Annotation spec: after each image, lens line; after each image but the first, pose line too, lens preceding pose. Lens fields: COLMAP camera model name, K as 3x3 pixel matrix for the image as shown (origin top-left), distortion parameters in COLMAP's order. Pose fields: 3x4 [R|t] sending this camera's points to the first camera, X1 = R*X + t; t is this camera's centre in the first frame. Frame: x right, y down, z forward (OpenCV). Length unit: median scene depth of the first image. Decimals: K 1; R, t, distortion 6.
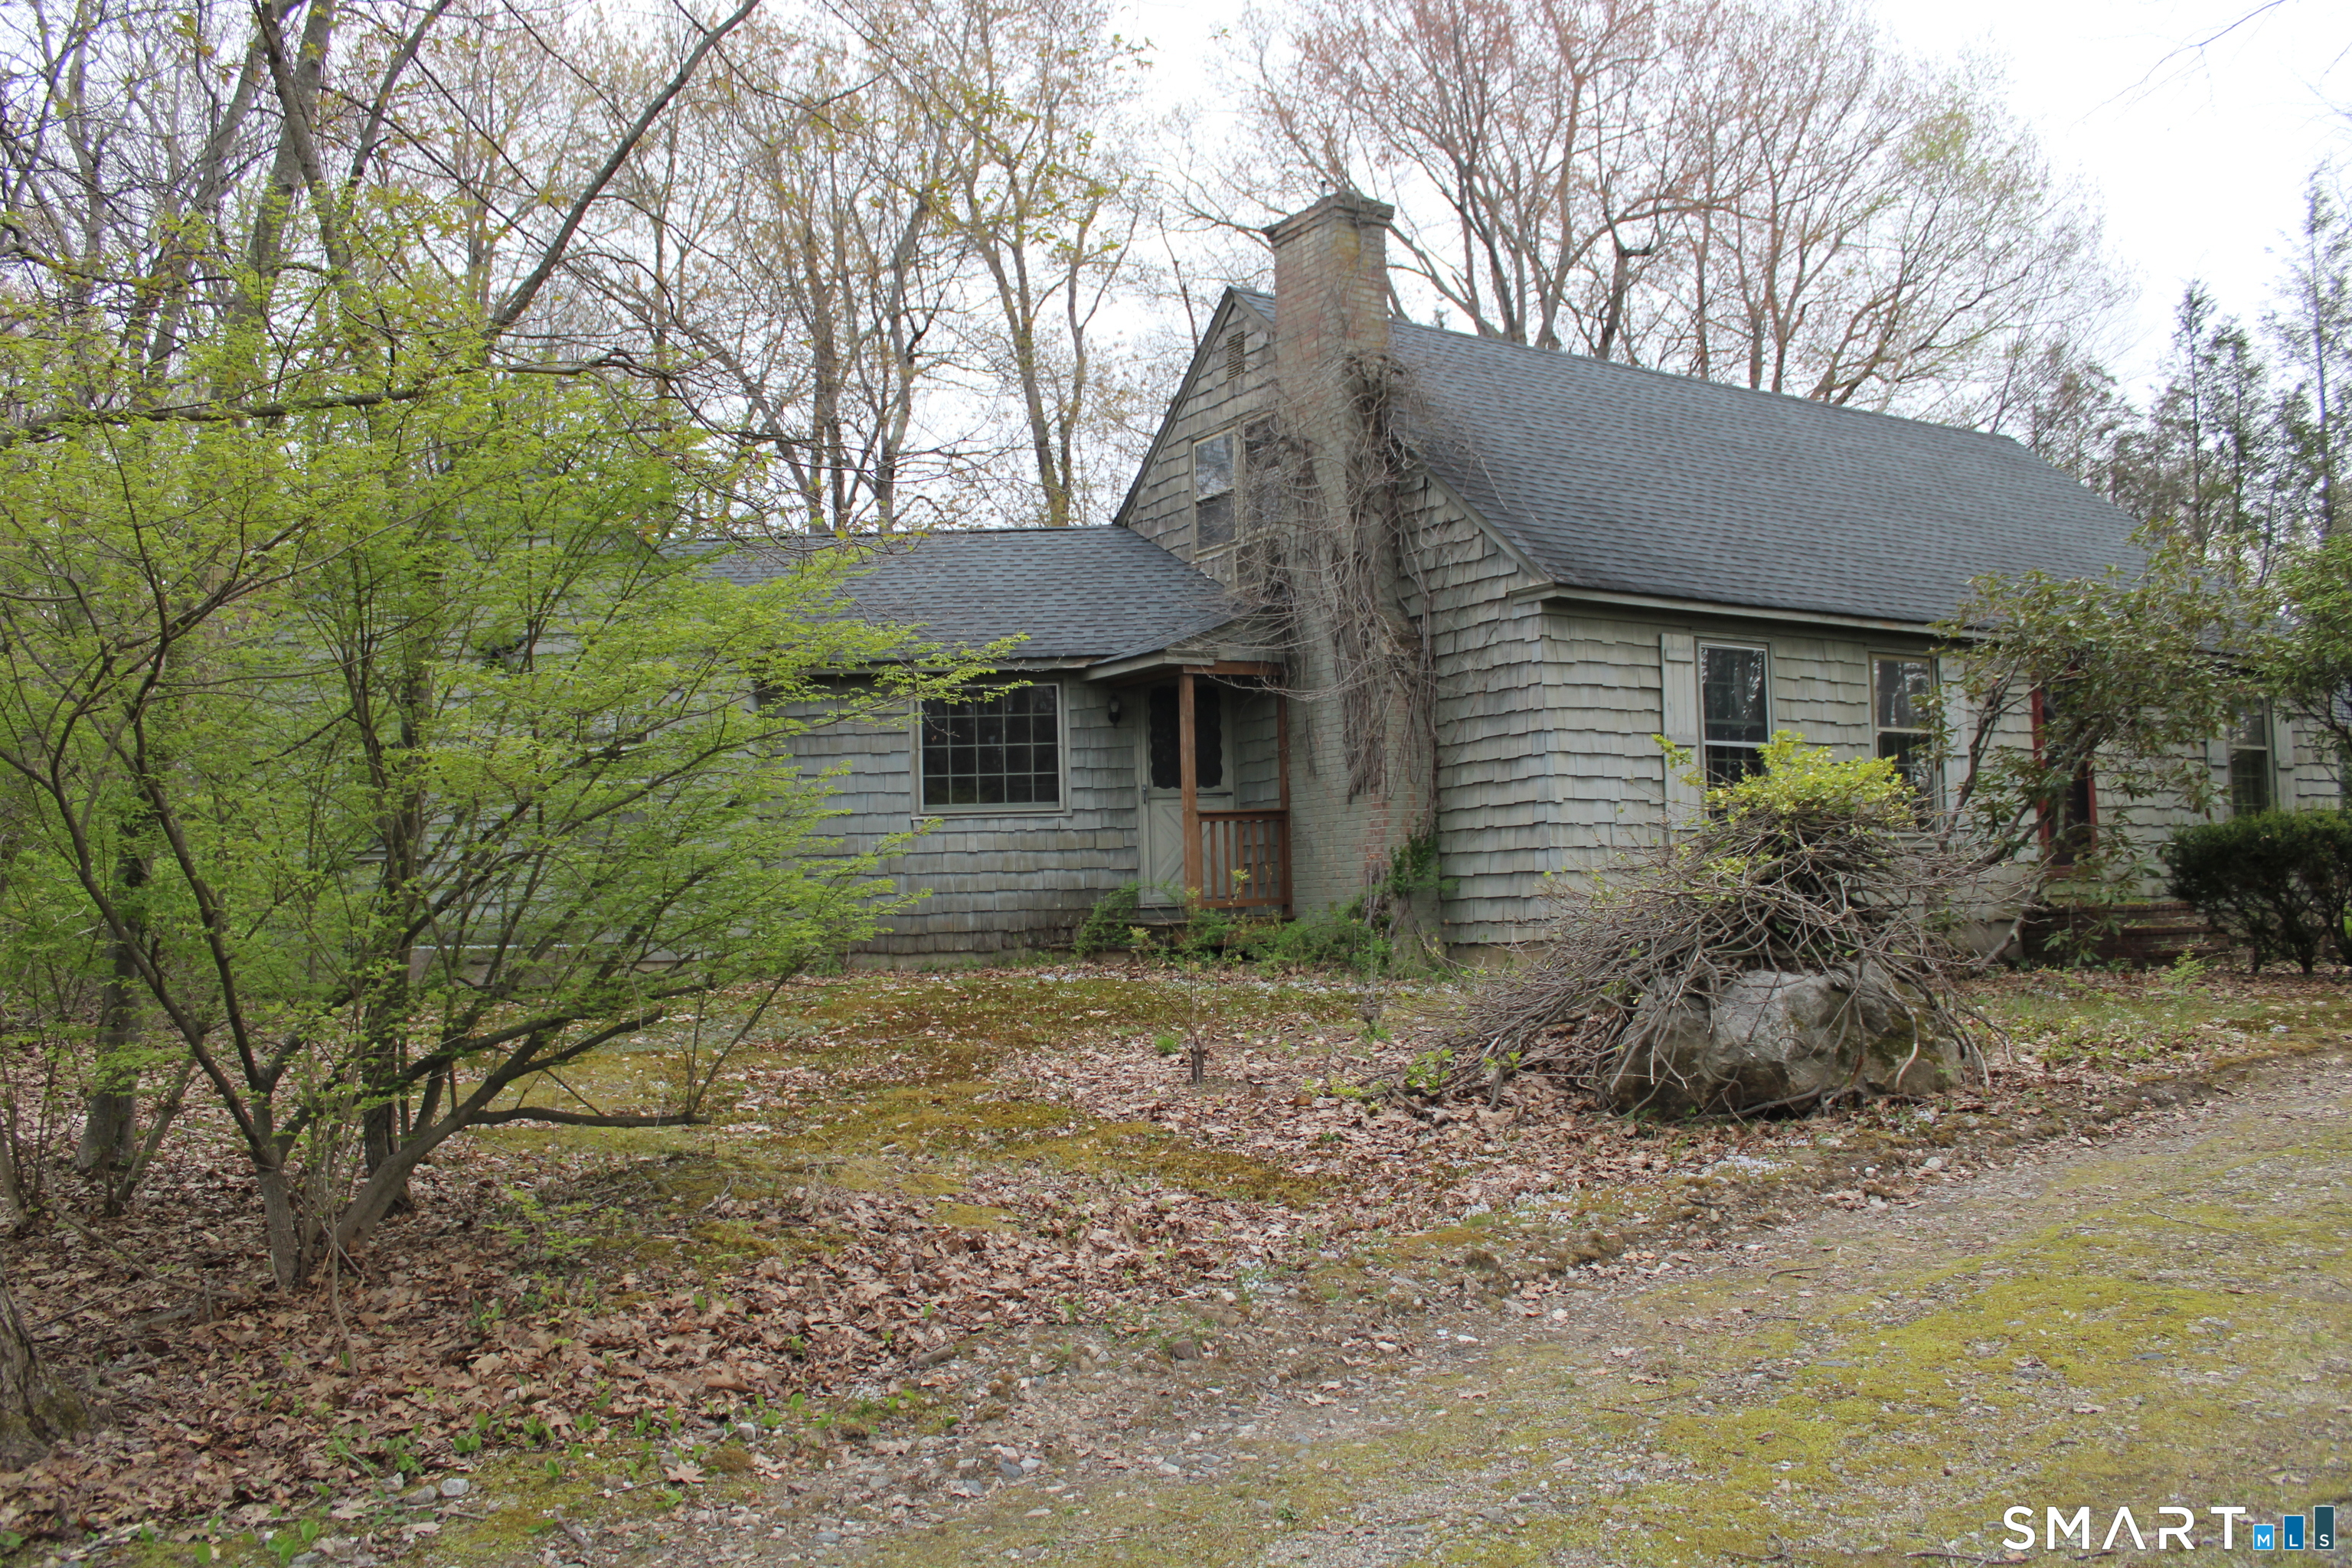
lens RADIAL K [[1950.1, 0, 1153.1], [0, 1950.1, 781.4], [0, 0, 1]] dist [-0.161315, 0.143804]
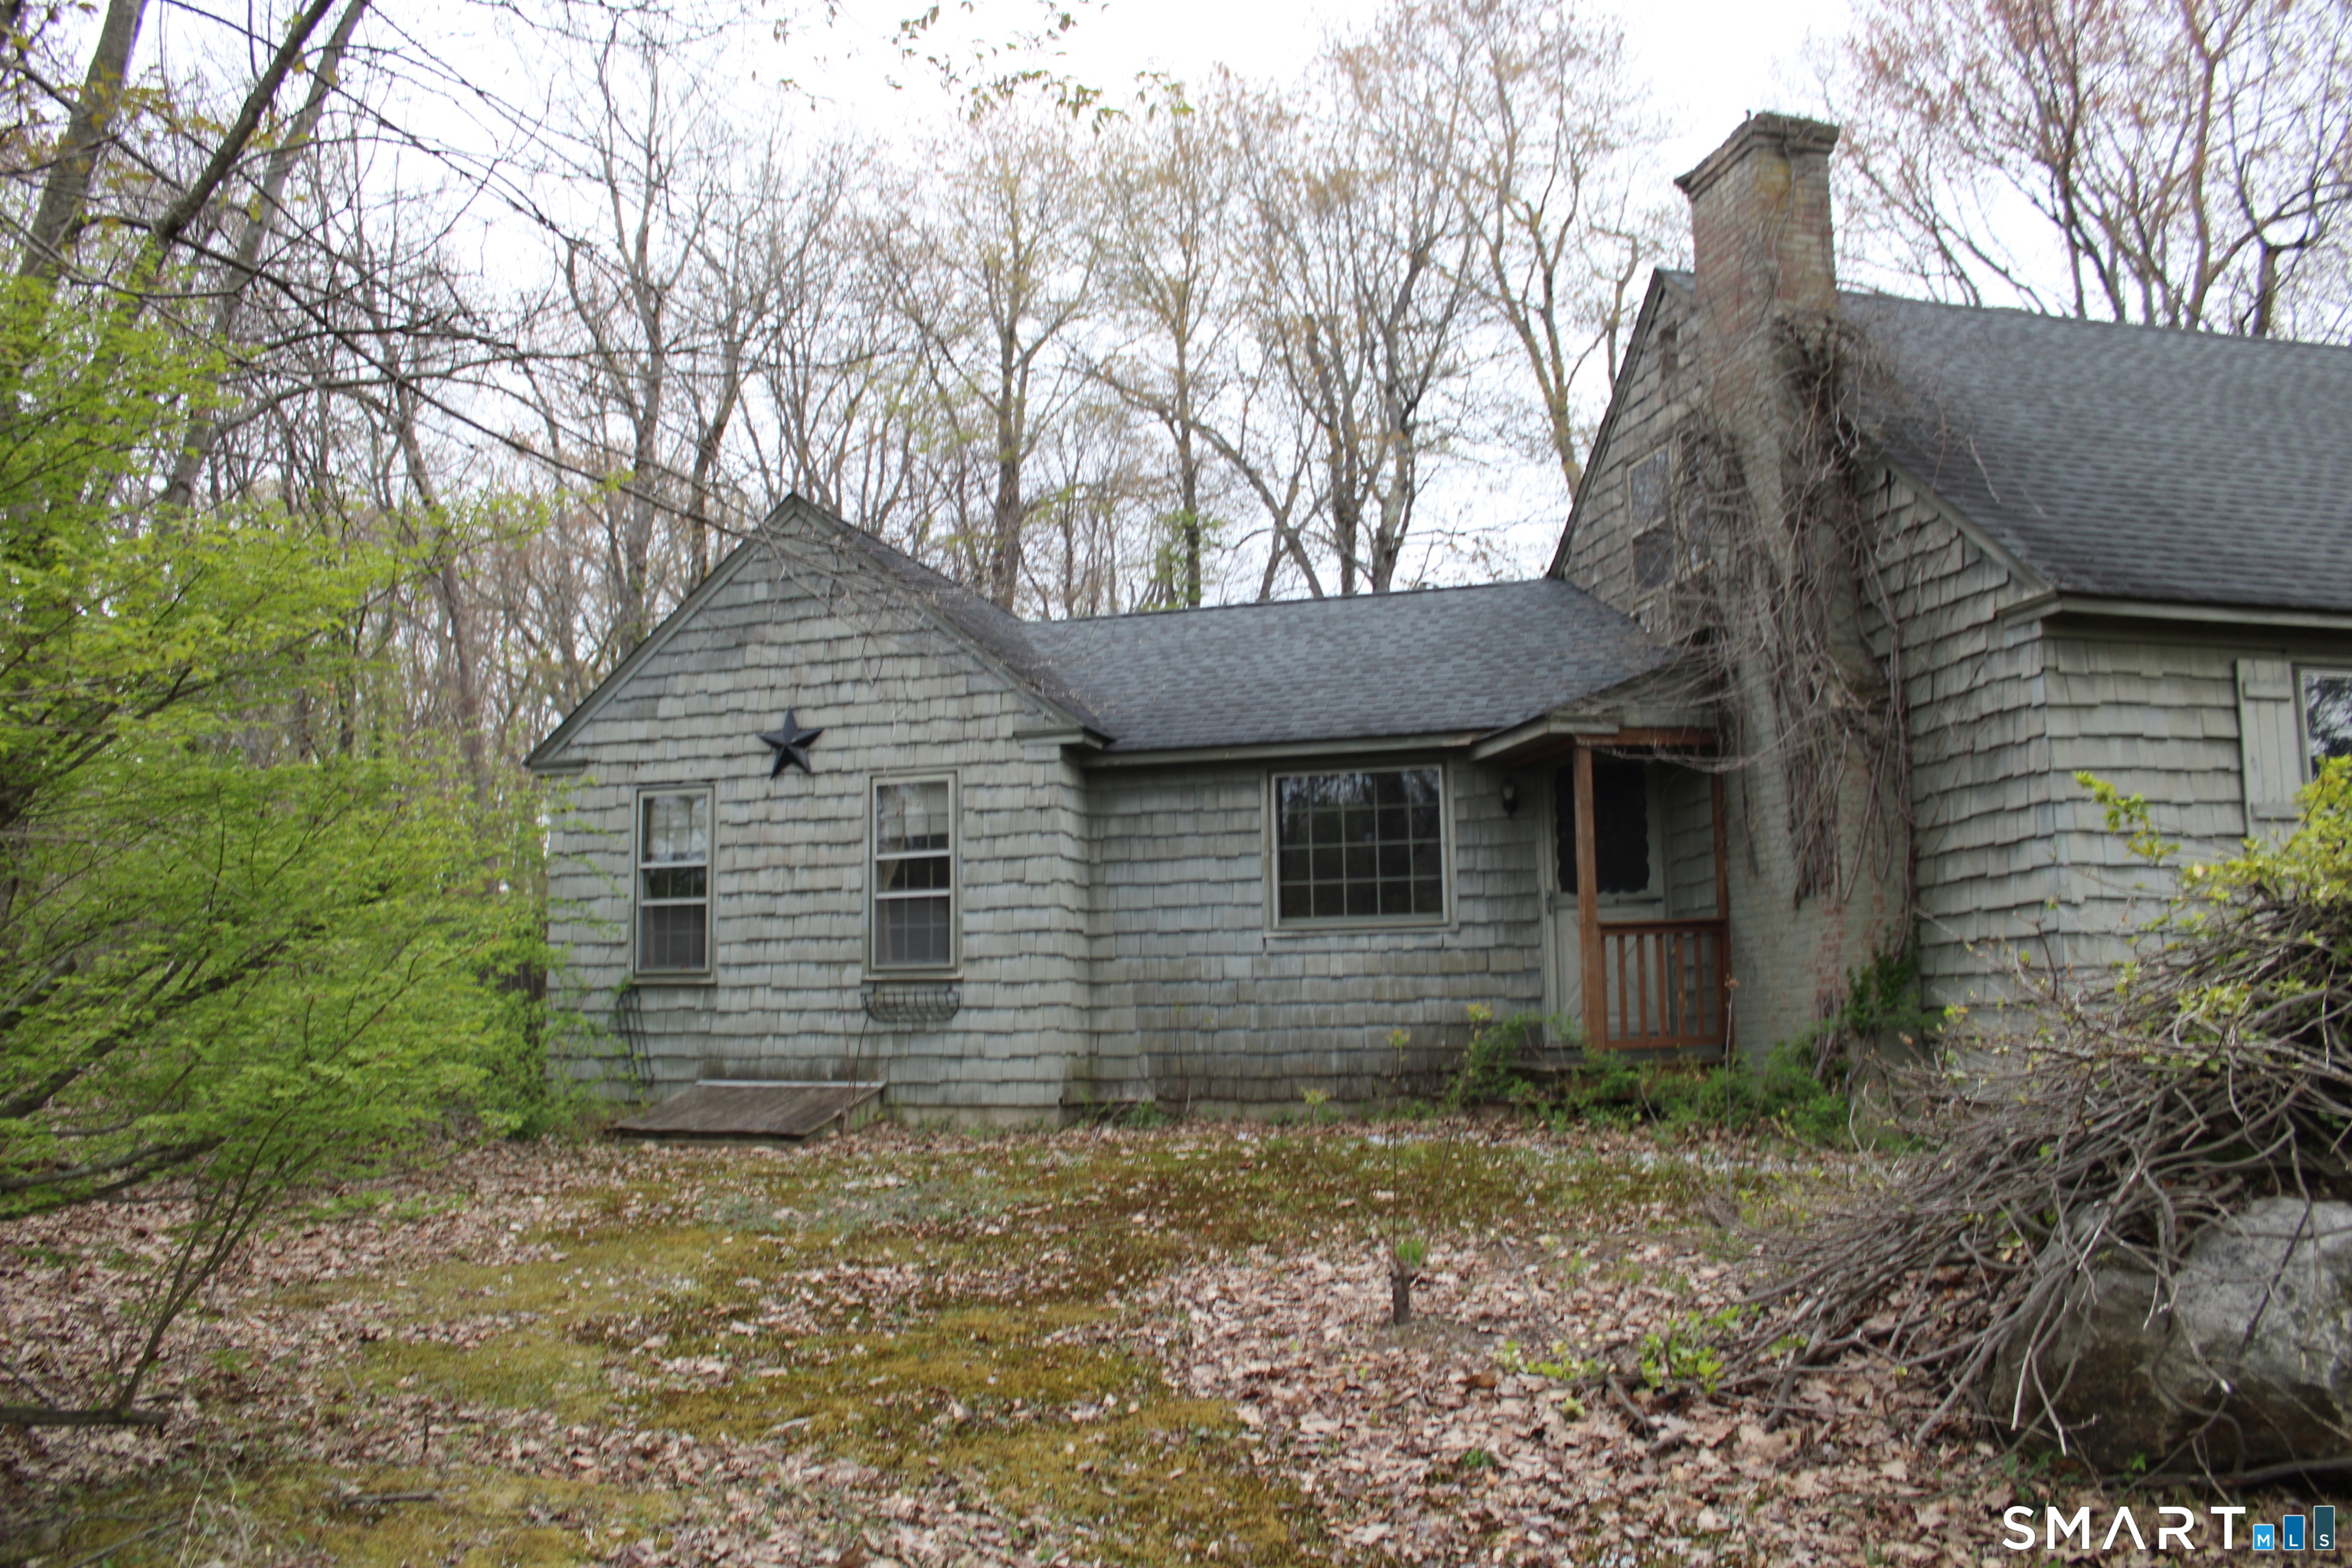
lens RADIAL K [[1950.1, 0, 1153.1], [0, 1950.1, 781.4], [0, 0, 1]] dist [-0.161315, 0.143804]
pose [[0.945671, -0.029787, -0.323757, 0.104646], [0.009394, 0.997882, -0.064370, 0.007131], [0.324989, 0.057832, 0.943948, 0.218758]]
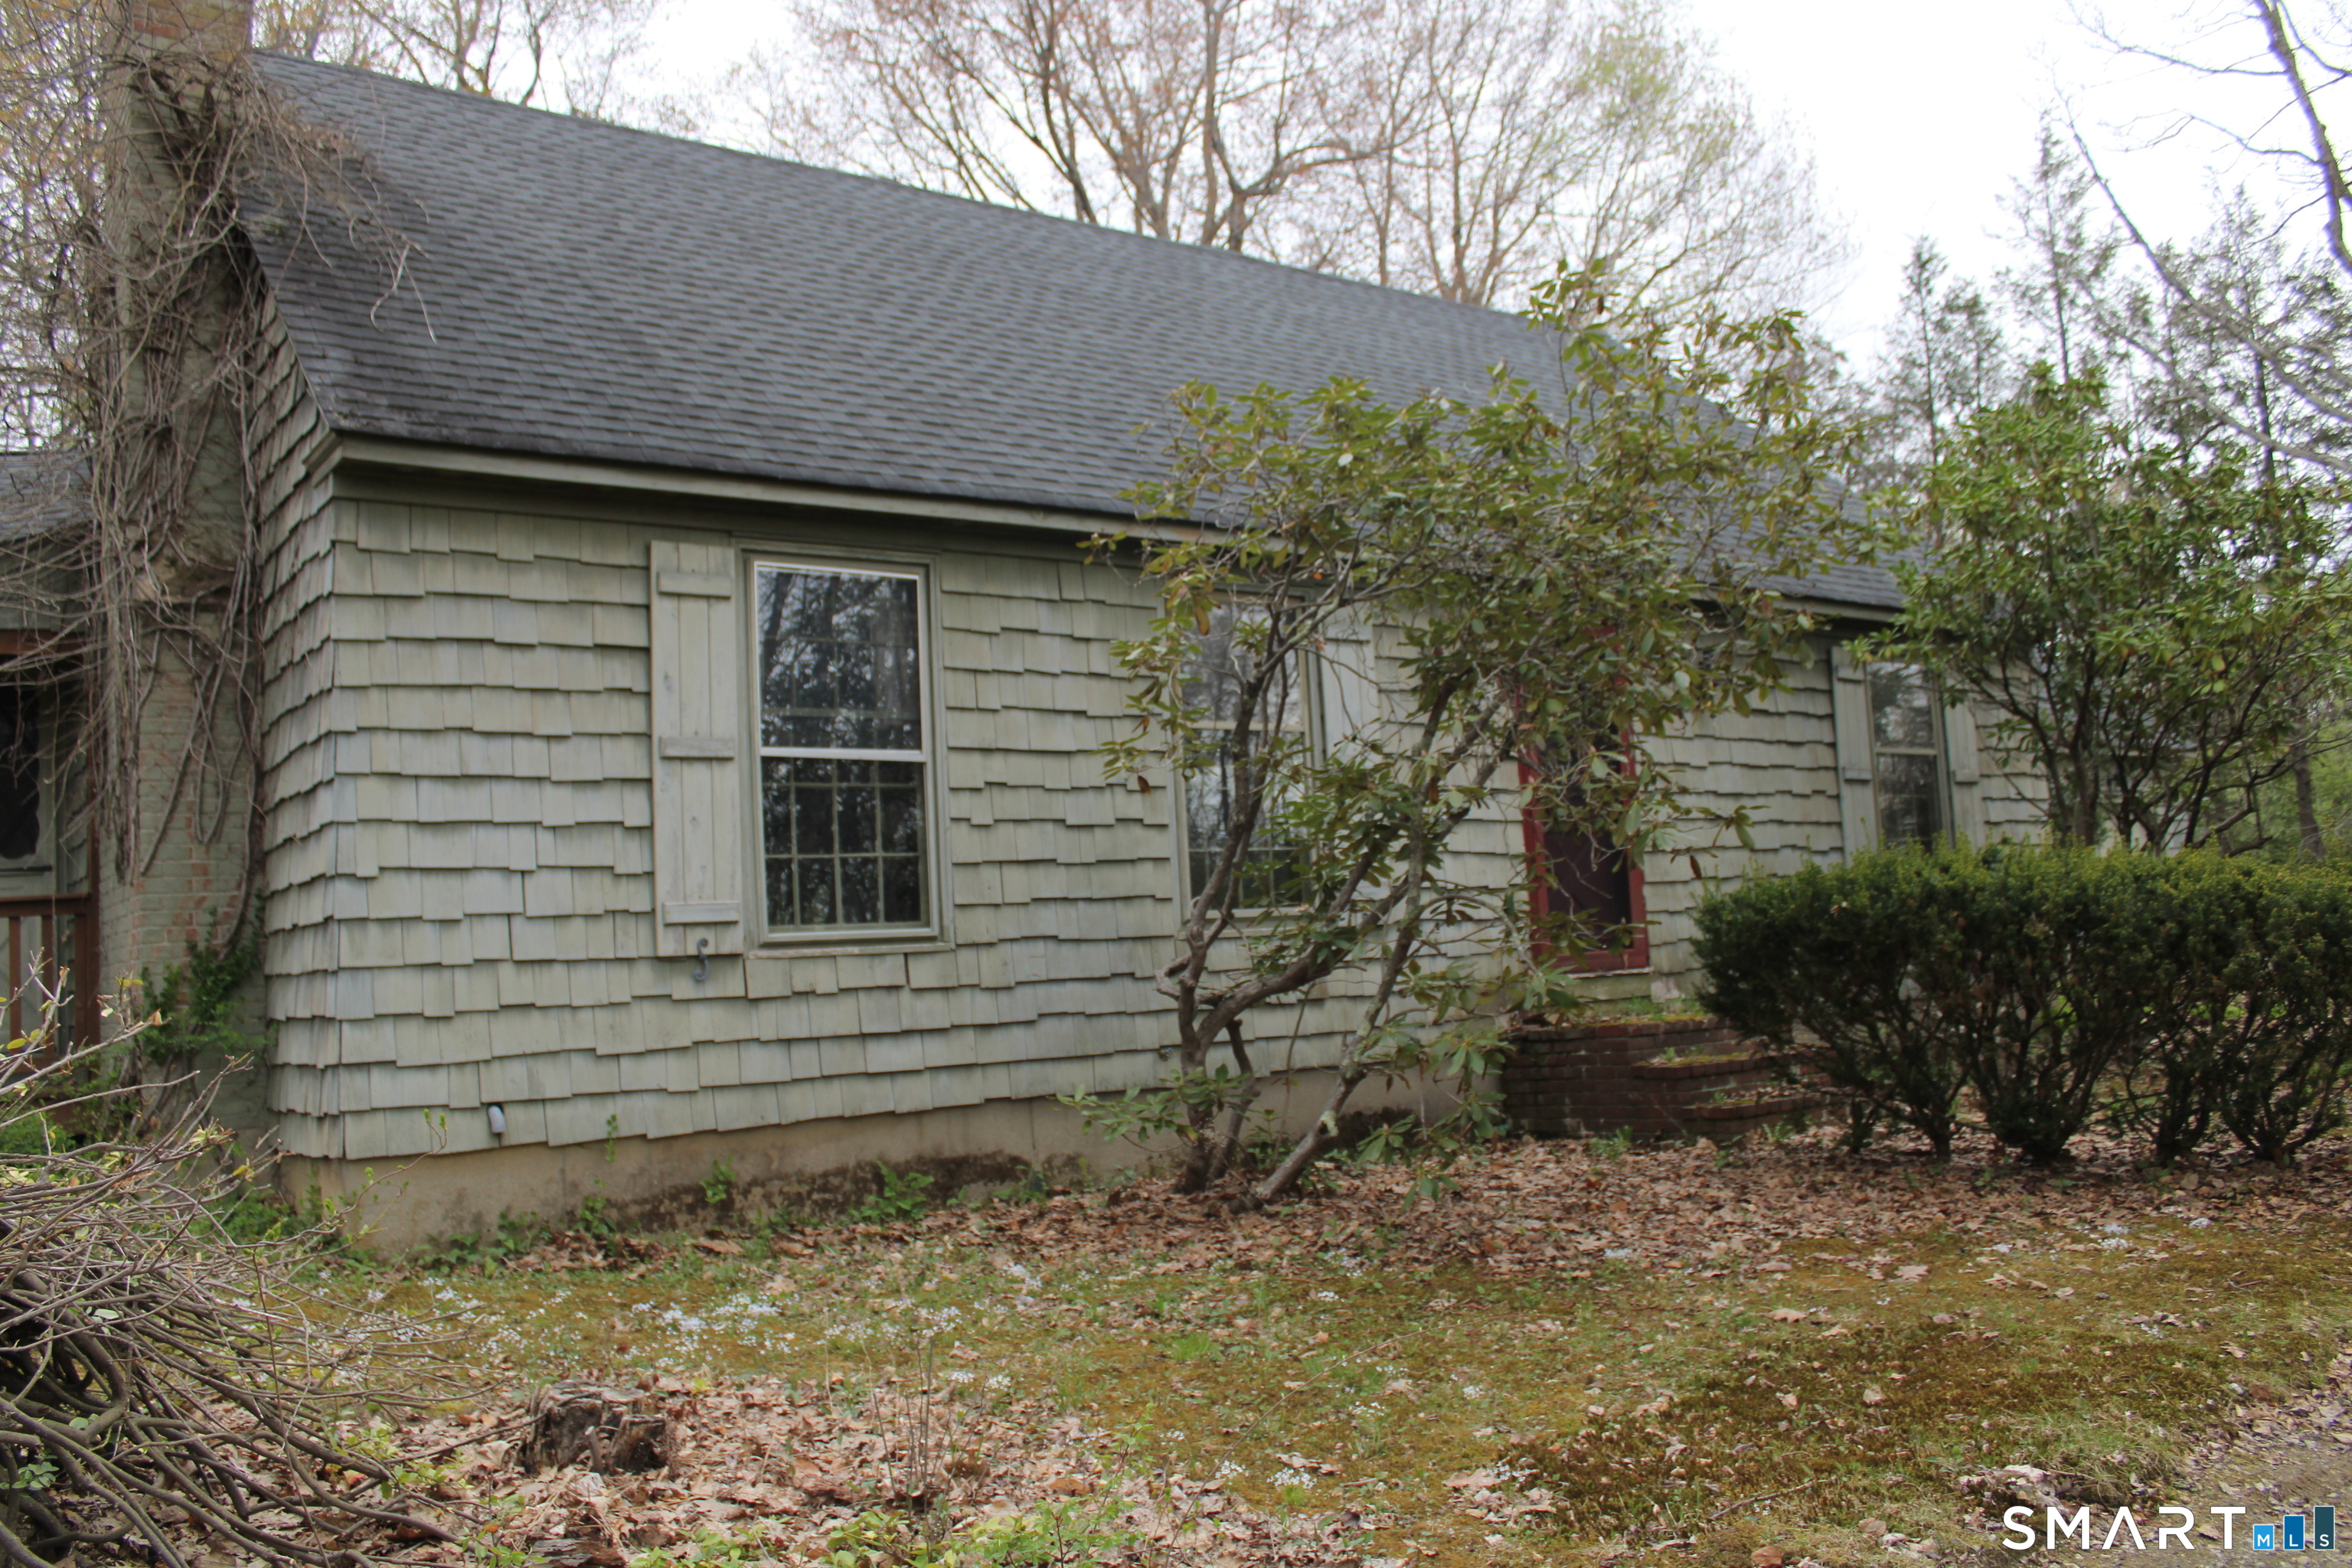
lens RADIAL K [[1950.1, 0, 1153.1], [0, 1950.1, 781.4], [0, 0, 1]] dist [-0.161315, 0.143804]
pose [[0.996036, -0.023931, 0.085674, 0.332272], [0.026404, 0.999264, -0.027843, 0.004993], [-0.084945, 0.029995, 0.995934, 0.451312]]
